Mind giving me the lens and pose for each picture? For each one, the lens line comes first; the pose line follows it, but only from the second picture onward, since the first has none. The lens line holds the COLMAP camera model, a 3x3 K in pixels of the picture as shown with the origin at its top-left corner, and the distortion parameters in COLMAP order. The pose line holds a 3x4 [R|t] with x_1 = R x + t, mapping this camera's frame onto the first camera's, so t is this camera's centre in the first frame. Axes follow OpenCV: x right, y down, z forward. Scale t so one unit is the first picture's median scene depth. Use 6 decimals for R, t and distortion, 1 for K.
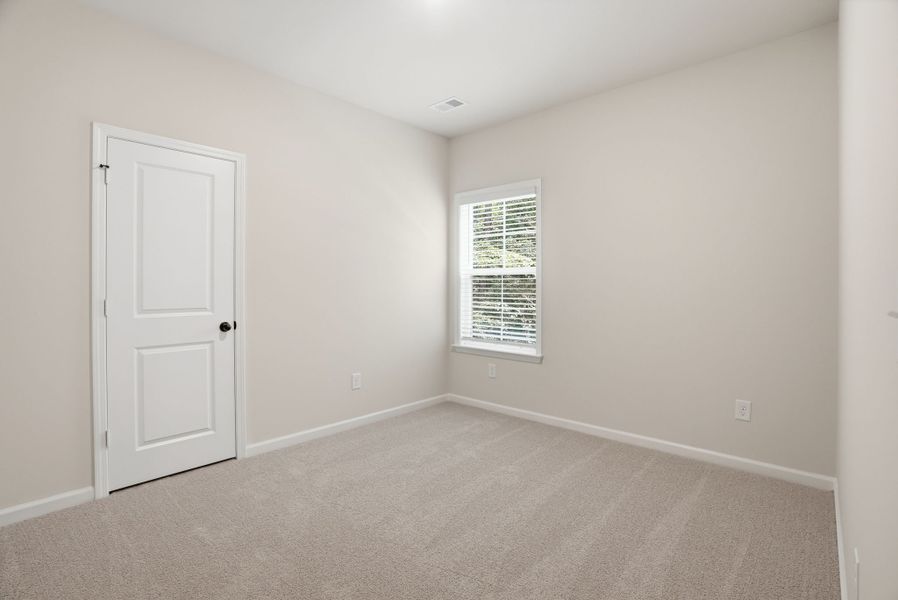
lens RADIAL K [[424.3, 0, 454.5], [0, 424.3, 298.3], [0, 0, 1]] dist [-0.067654, 0.024339]
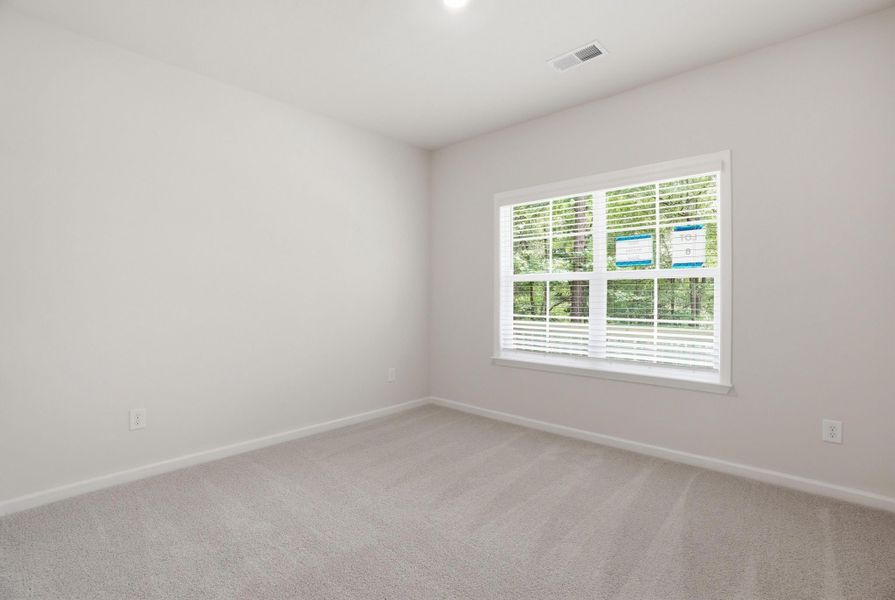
lens RADIAL K [[403.8, 0, 448.0], [0, 403.8, 311.3], [0, 0, 1]] dist [-0.001309, -0.000145]
pose [[0.999415, -0.002314, 0.034108, -0.138957], [0.001824, 0.999895, 0.014397, -0.003142], [-0.034138, -0.014326, 0.999314, 0.127856]]
